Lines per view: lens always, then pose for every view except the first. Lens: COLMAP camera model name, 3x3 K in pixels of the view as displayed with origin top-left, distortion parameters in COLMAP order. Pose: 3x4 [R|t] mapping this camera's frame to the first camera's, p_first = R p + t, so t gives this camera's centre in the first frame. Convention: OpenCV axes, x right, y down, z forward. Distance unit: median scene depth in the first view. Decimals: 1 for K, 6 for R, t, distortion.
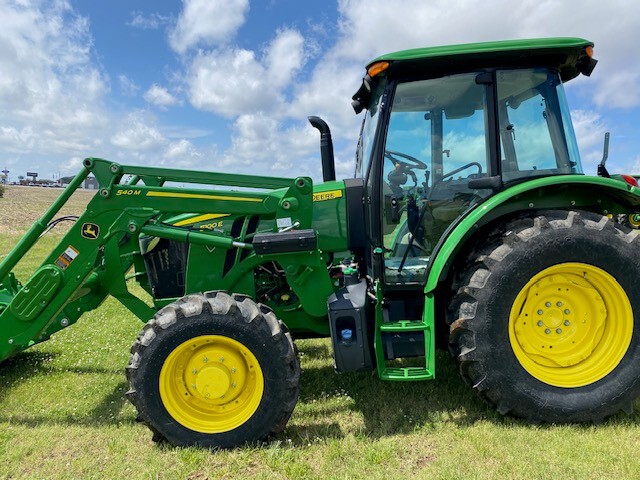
lens RADIAL K [[491.7, 0, 312.4], [0, 491.7, 239.5], [0, 0, 1]] dist [0.006606, -0.000391]
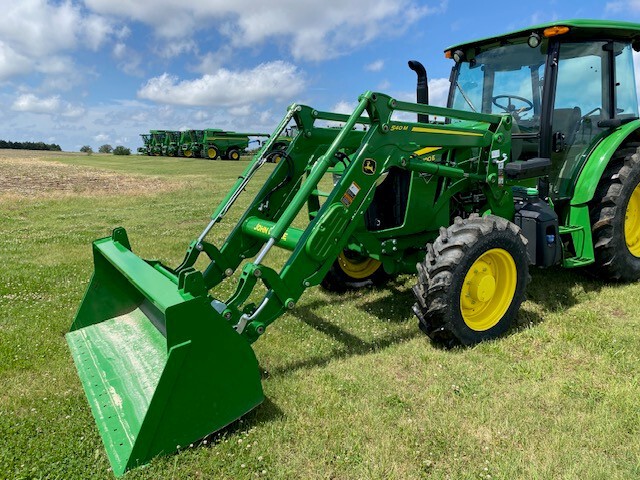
lens RADIAL K [[491.7, 0, 312.4], [0, 491.7, 239.5], [0, 0, 1]] dist [0.006606, -0.000391]
pose [[0.870489, -0.102997, 0.481291, -1.076431], [0.045869, 0.990580, 0.129025, -0.004947], [-0.490047, -0.090239, 0.867013, 0.150473]]
